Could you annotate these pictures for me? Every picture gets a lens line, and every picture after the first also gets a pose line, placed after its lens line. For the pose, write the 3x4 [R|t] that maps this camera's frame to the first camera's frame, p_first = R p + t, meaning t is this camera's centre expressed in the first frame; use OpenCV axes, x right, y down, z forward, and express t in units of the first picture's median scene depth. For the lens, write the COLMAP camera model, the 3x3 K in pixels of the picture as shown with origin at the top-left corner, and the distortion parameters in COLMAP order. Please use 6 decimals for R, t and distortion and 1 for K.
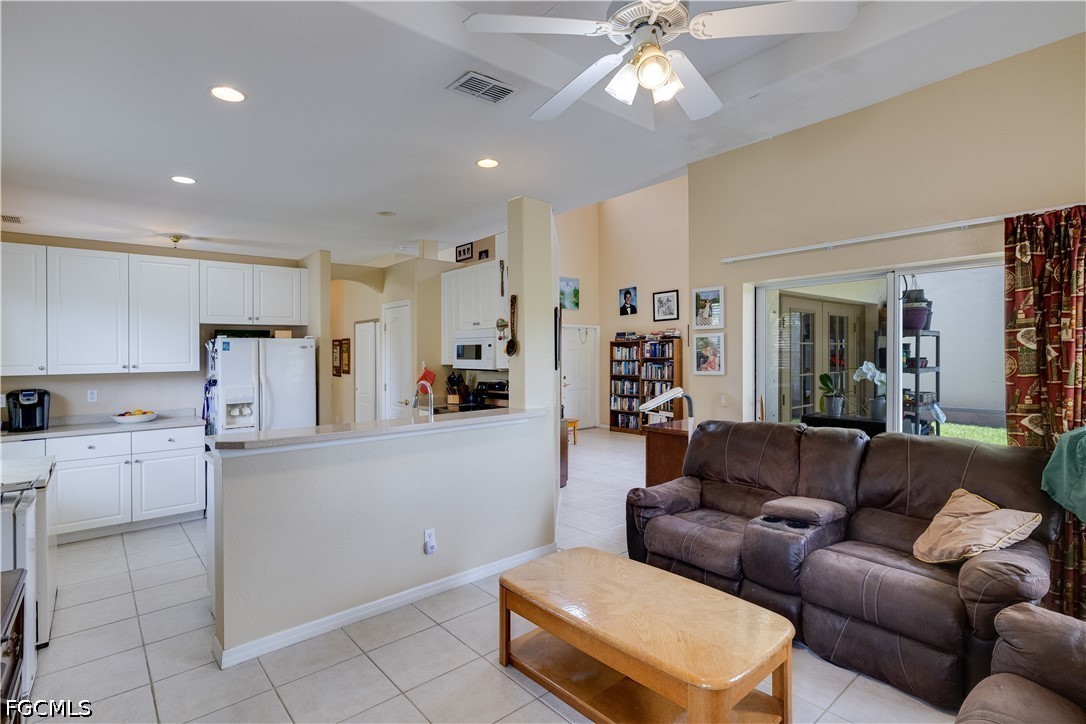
lens RADIAL K [[519.6, 0, 534.6], [0, 519.6, 355.3], [0, 0, 1]] dist [0.001484, -0.000069]
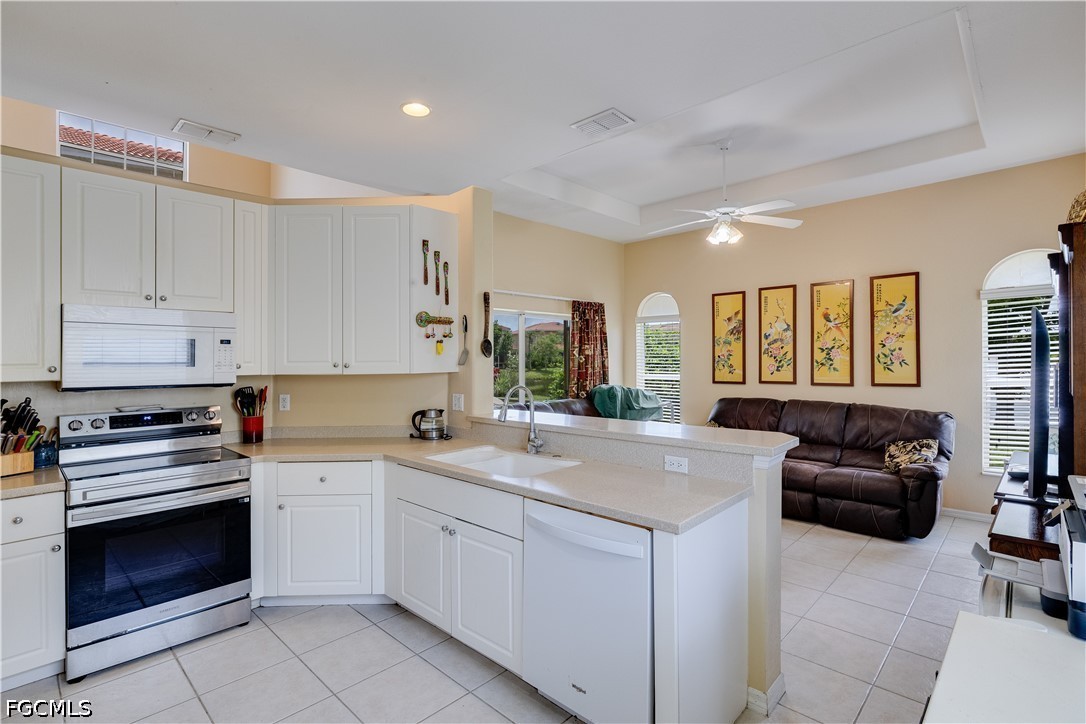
lens RADIAL K [[519.6, 0, 541.2], [0, 519.6, 361.3], [0, 0, 1]] dist [0.001484, -0.000069]
pose [[-0.097398, 0.007819, 0.995215, -1.334002], [0.008609, 0.999938, -0.007014, 0.019584], [-0.995208, 0.007885, -0.097460, 1.339875]]
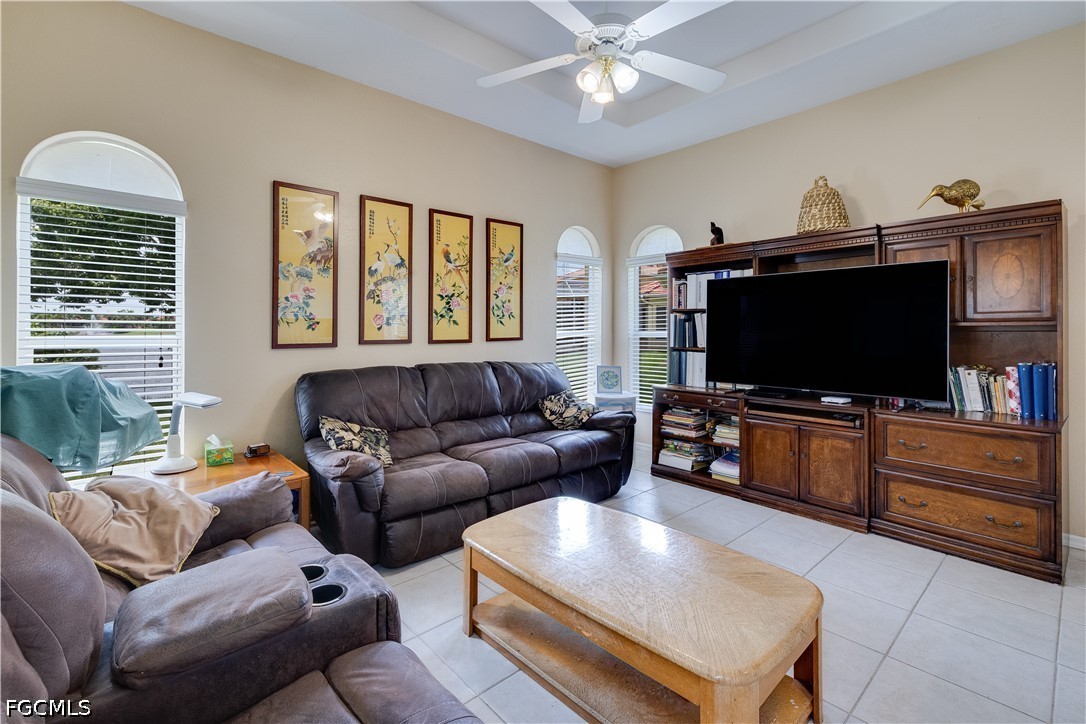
lens RADIAL K [[470.0, 0, 533.8], [0, 470.0, 332.4], [0, 0, 1]] dist [0.000683, 0.000034]
pose [[-0.999915, 0.012771, -0.002715, 0.246604], [0.012762, 0.999913, 0.003390, 0.073156], [0.002758, 0.003355, -0.999991, 1.470540]]
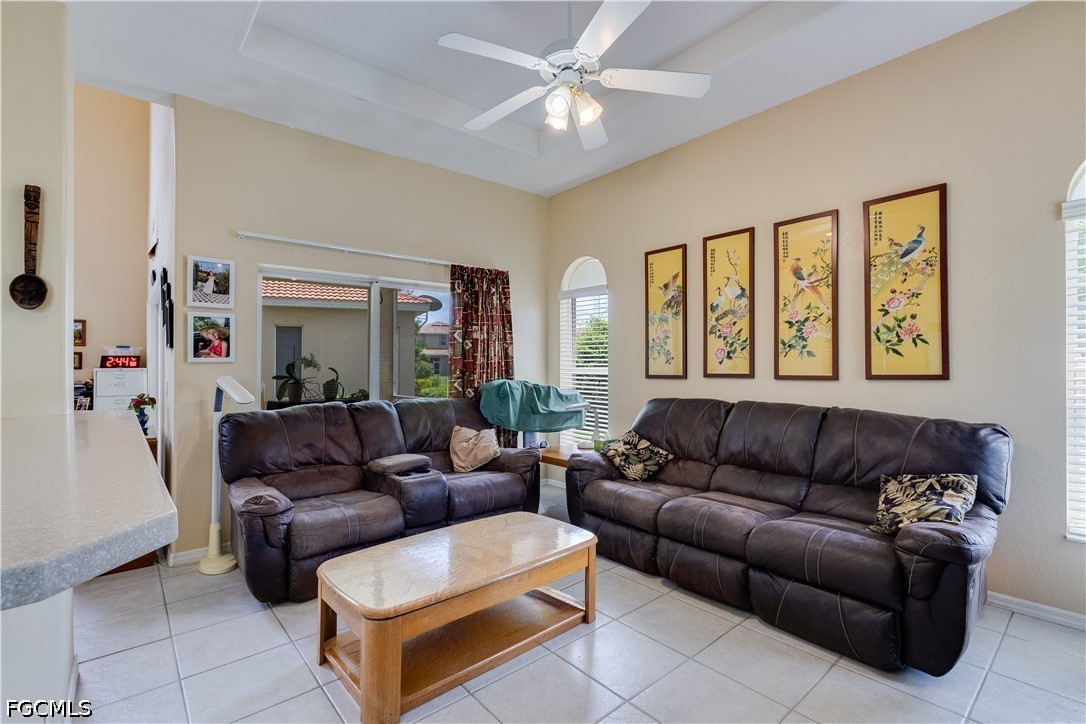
lens RADIAL K [[503.0, 0, 535.6], [0, 503.0, 364.2], [0, 0, 1]] dist [0.000150, 0.000481]
pose [[0.003779, 0.012480, 0.999915, -0.711042], [0.005661, 0.999906, -0.012501, 0.081101], [-0.999977, 0.005707, 0.003708, 0.711139]]
